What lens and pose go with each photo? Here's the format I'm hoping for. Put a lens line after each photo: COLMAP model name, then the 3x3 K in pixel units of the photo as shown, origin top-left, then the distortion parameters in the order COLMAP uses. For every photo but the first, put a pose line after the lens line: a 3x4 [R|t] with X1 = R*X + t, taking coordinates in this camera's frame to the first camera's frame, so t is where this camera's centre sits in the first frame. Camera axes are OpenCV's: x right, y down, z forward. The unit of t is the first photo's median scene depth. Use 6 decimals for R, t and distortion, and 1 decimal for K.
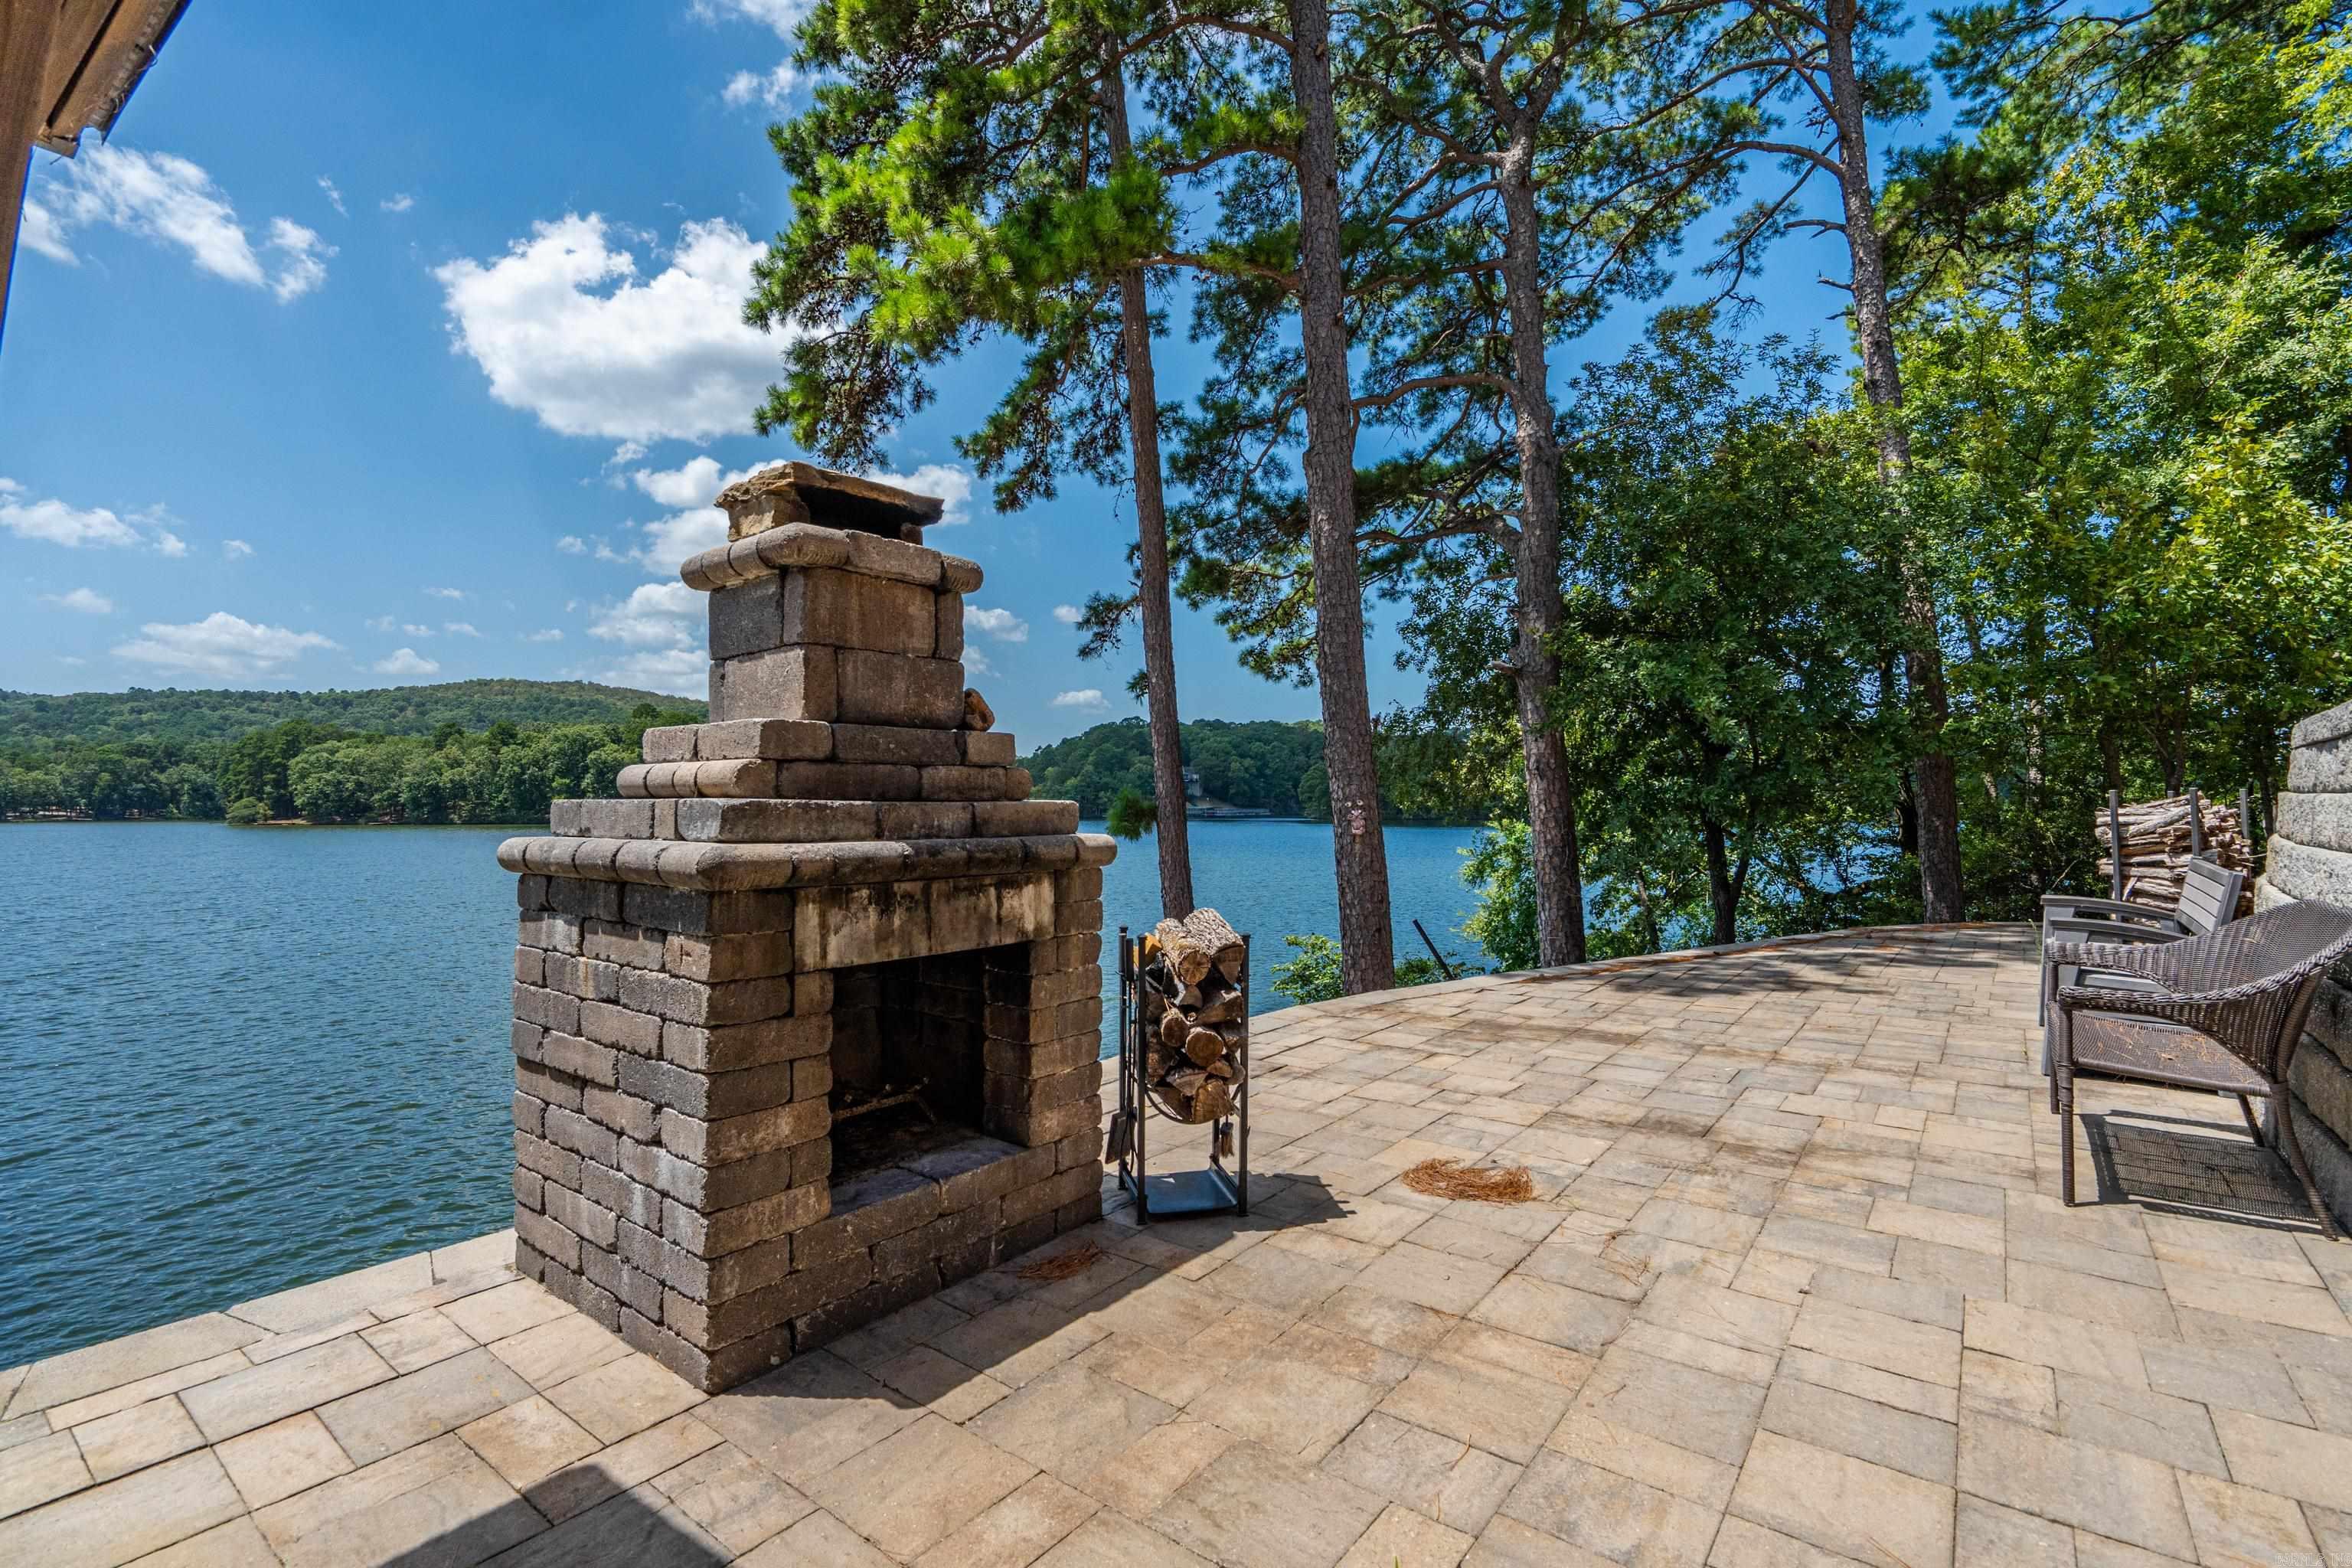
lens RADIAL K [[1059.1, 0, 1166.4], [0, 1059.1, 796.1], [0, 0, 1]] dist [-0.006110, 0.002888]
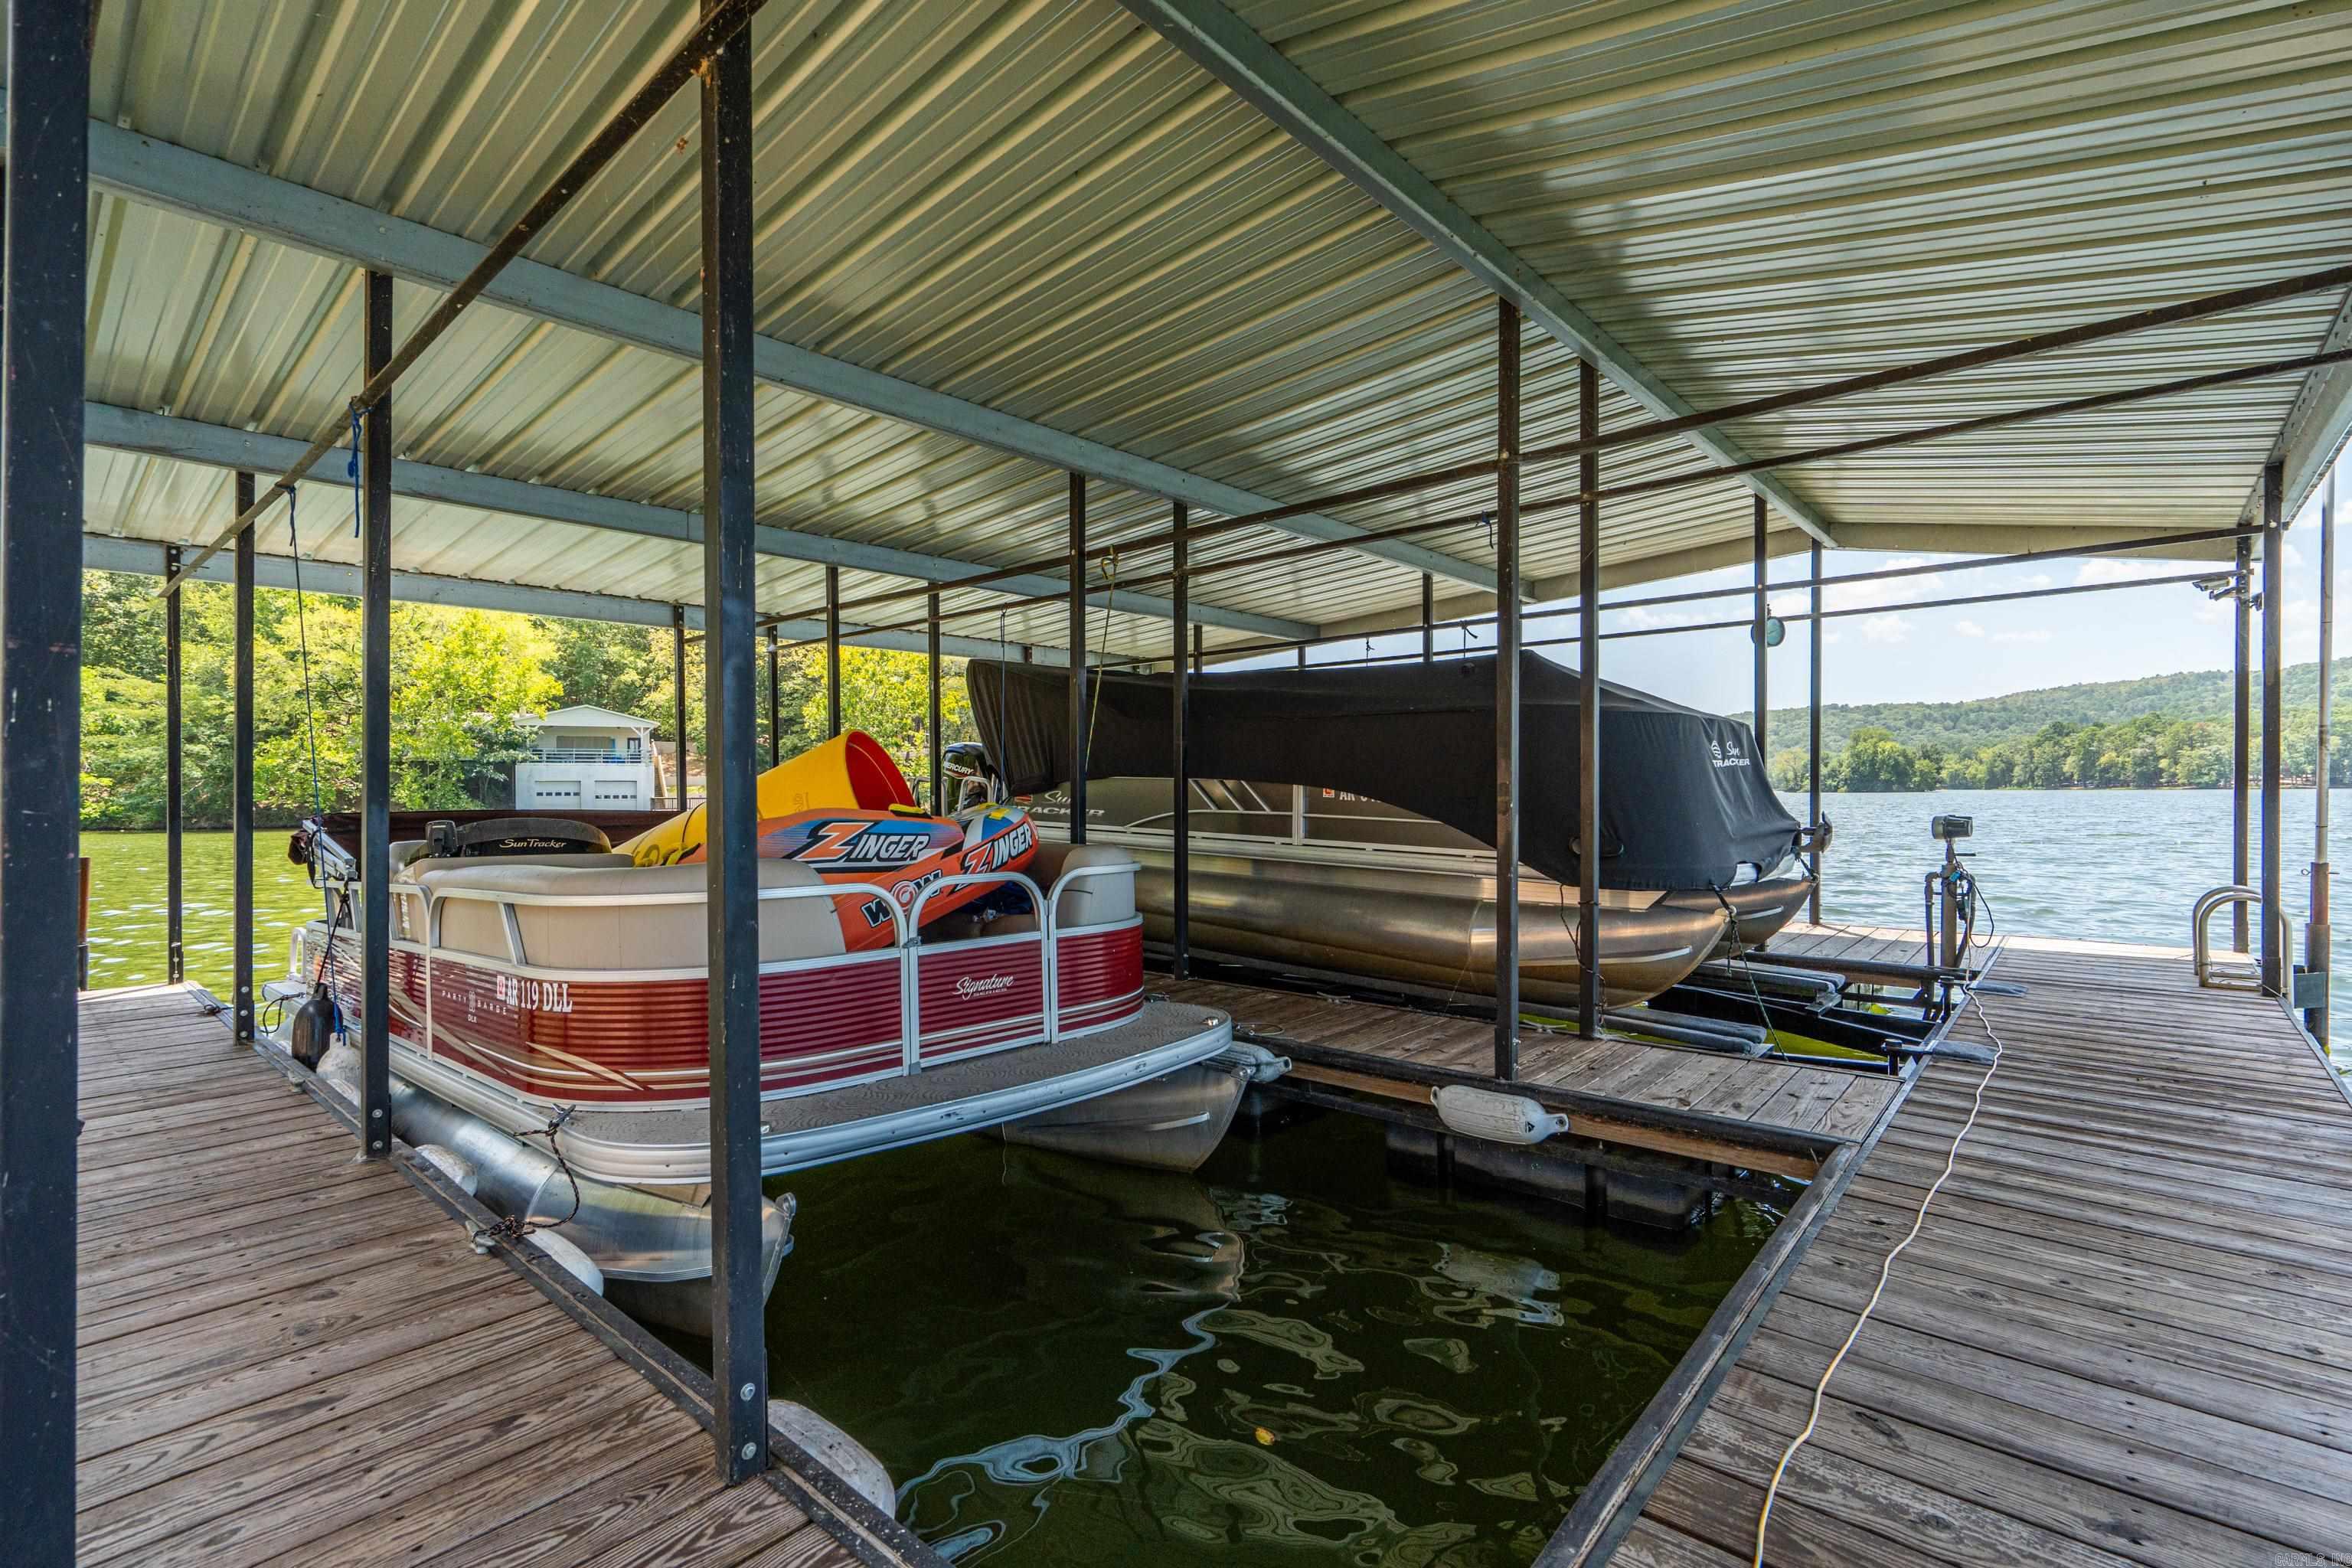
lens RADIAL K [[1059.1, 0, 1164.4], [0, 1059.1, 794.3], [0, 0, 1]] dist [-0.006110, 0.002888]
pose [[-0.047885, 0.001861, -0.998851, -1.025206], [0.012184, 0.999925, 0.001279, 0.296242], [0.998779, -0.012109, -0.047905, 0.767332]]
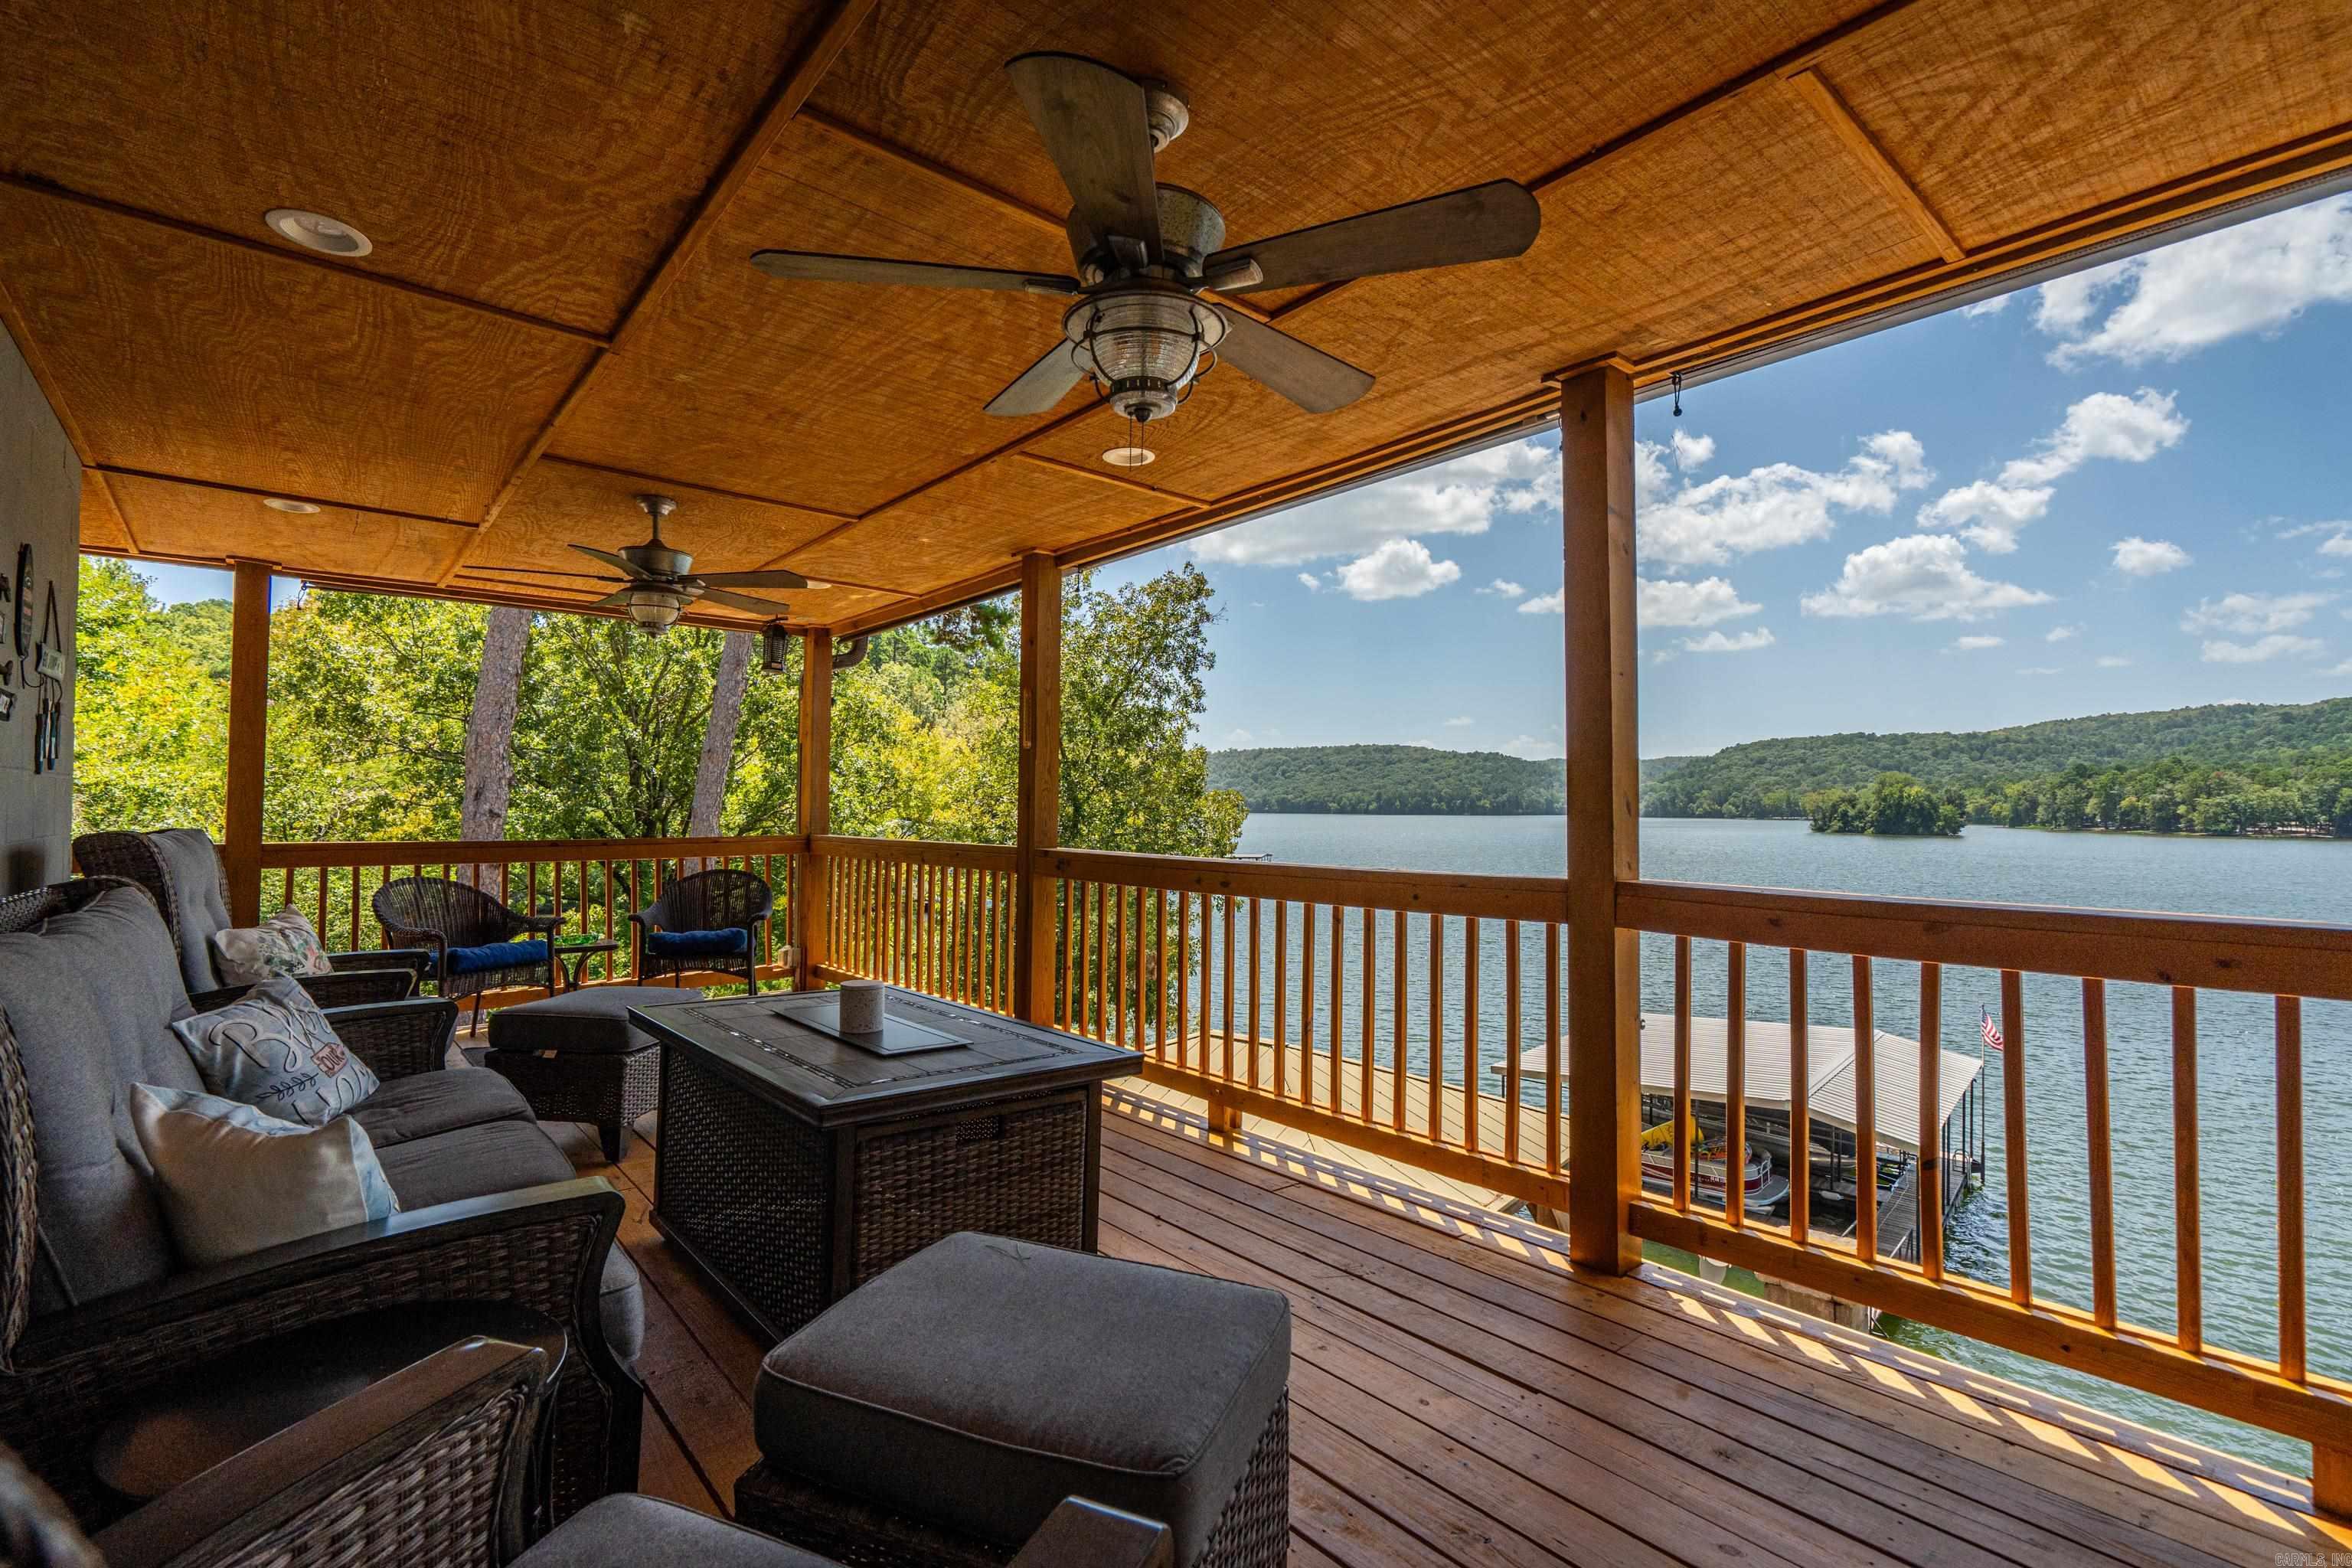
lens RADIAL K [[1059.1, 0, 1156.4], [0, 1059.1, 789.0], [0, 0, 1]] dist [-0.006110, 0.002888]
pose [[-0.070193, -0.011207, -0.997470, 0.361216], [-0.000838, 0.999937, -0.011176, -0.201961], [0.997533, 0.000051, -0.070198, -0.049150]]
